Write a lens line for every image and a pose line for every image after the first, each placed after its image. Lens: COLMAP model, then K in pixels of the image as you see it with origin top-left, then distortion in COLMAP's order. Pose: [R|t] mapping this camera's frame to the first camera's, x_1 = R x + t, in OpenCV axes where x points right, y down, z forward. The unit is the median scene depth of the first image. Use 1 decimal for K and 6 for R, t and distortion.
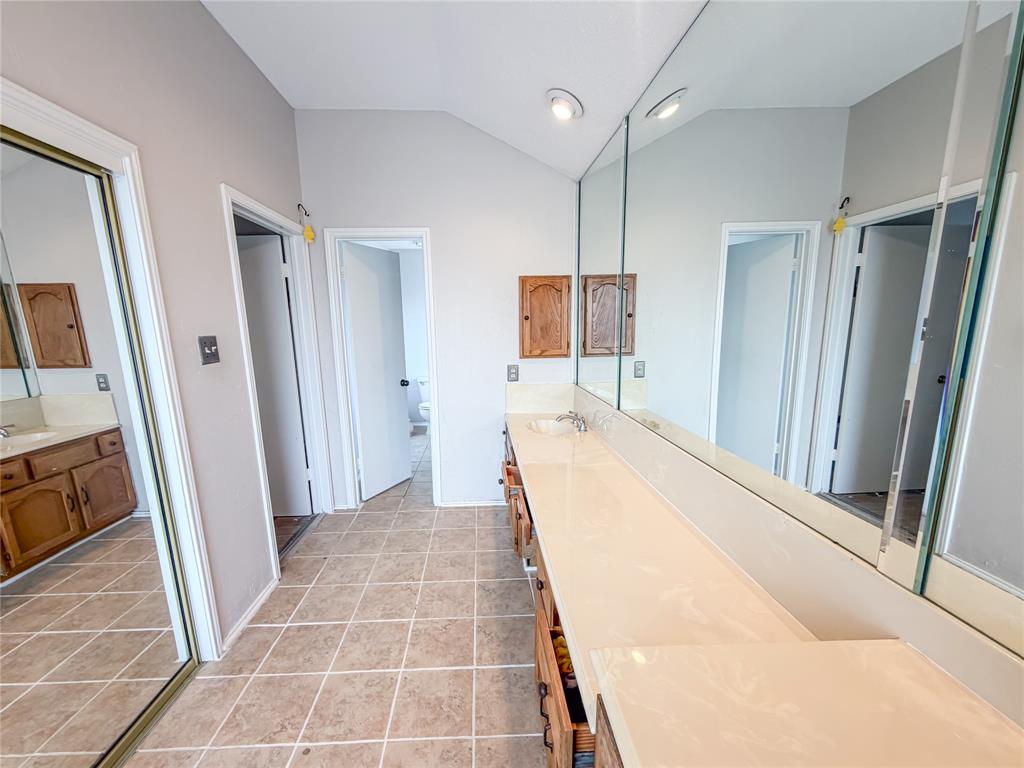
lens RADIAL K [[421.6, 0, 494.1], [0, 421.6, 400.7], [0, 0, 1]] dist [-0.001136, -0.000066]
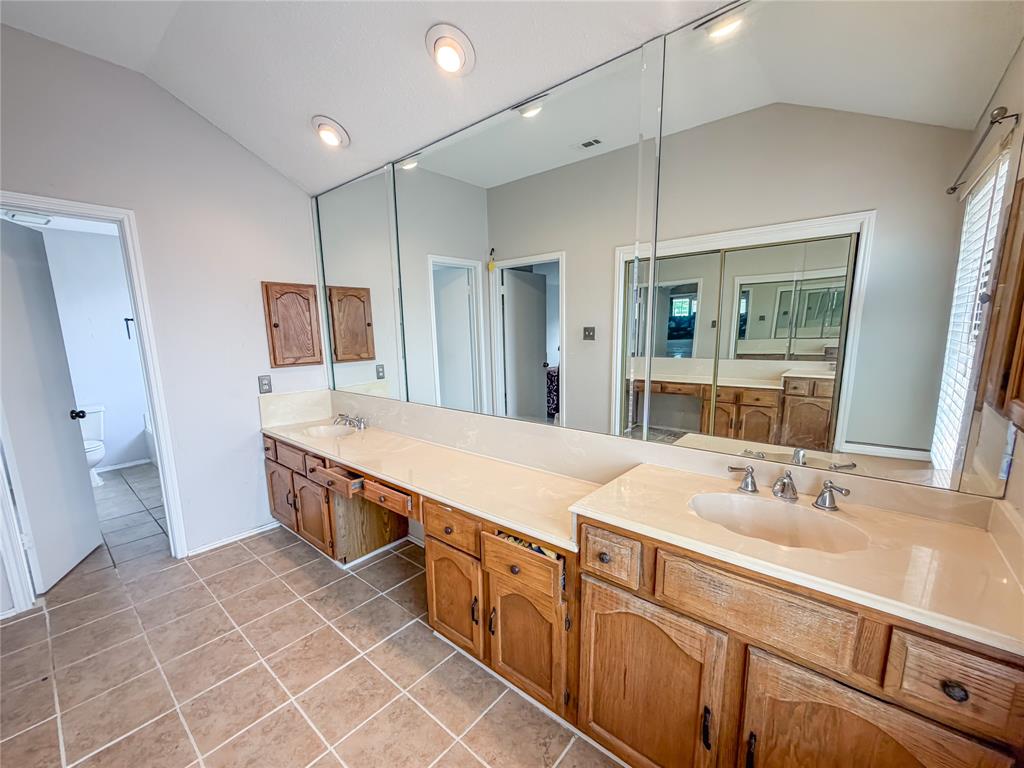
lens RADIAL K [[421.6, 0, 502.1], [0, 421.6, 393.1], [0, 0, 1]] dist [-0.001136, -0.000066]
pose [[0.680590, -0.105769, 0.724989, -0.284775], [0.135972, 0.990569, 0.016870, 0.009596], [-0.719936, 0.087097, 0.688553, -0.018146]]
